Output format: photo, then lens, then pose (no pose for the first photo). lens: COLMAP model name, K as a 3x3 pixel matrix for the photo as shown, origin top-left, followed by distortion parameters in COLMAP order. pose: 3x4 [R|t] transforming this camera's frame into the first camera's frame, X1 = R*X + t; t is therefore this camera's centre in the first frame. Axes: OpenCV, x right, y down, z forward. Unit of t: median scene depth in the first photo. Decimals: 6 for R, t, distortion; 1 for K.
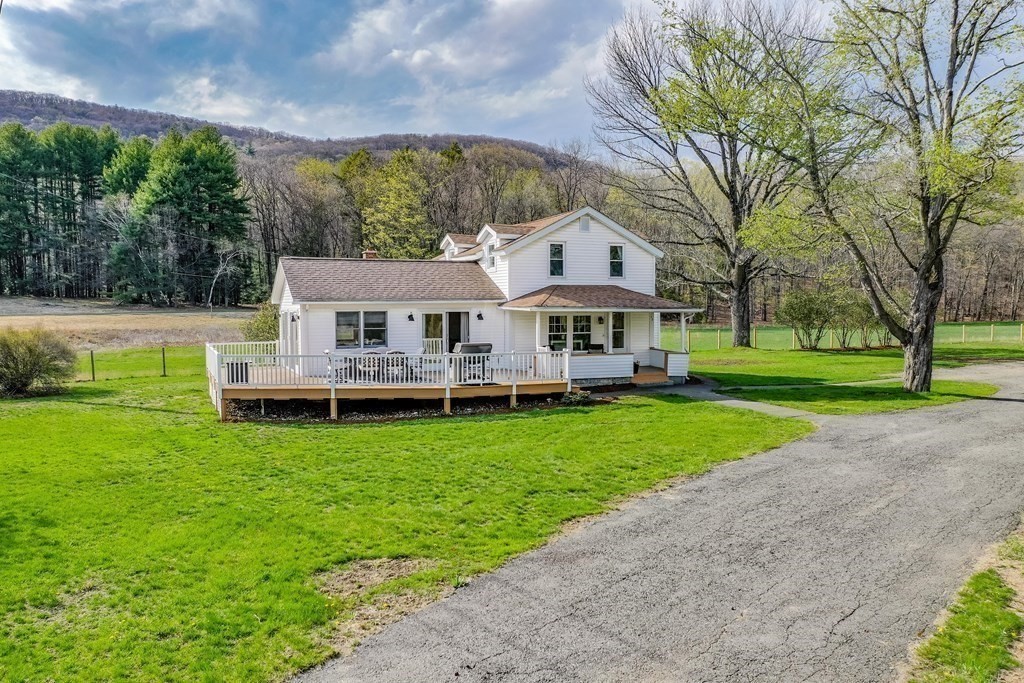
lens RADIAL K [[823.5, 0, 512.0], [0, 823.5, 341.5], [0, 0, 1]] dist [-0.000019, -0.006188]
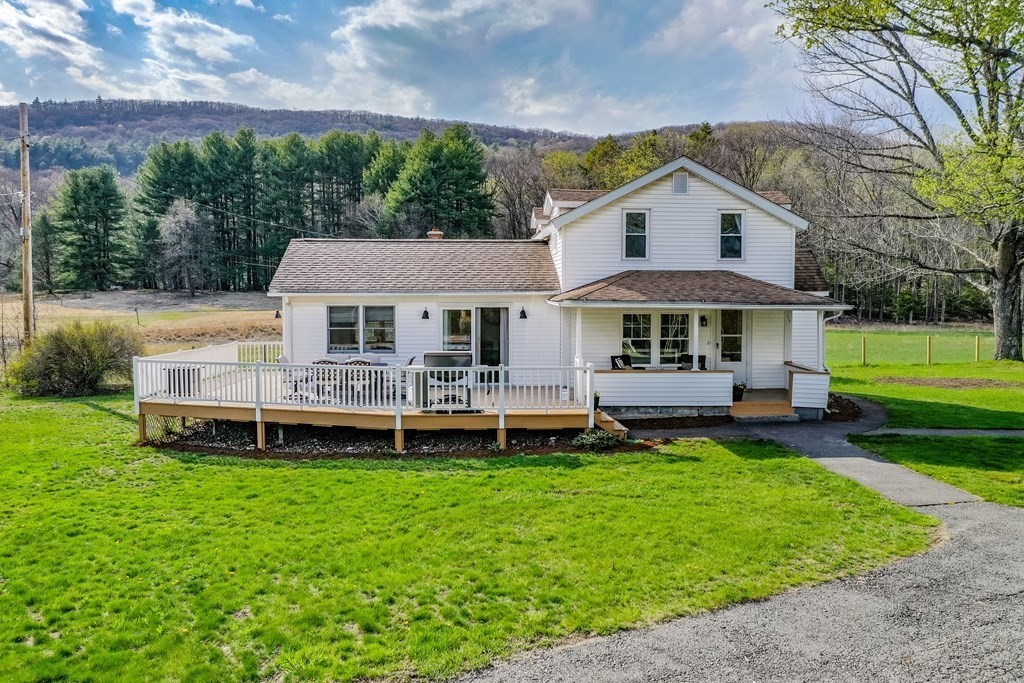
lens RADIAL K [[823.5, 0, 512.0], [0, 823.5, 341.5], [0, 0, 1]] dist [-0.000019, -0.006188]
pose [[0.937538, 0.020645, -0.347269, 0.199095], [-0.019509, 0.999787, 0.006766, -0.010072], [0.347335, 0.000432, 0.937741, 0.292535]]
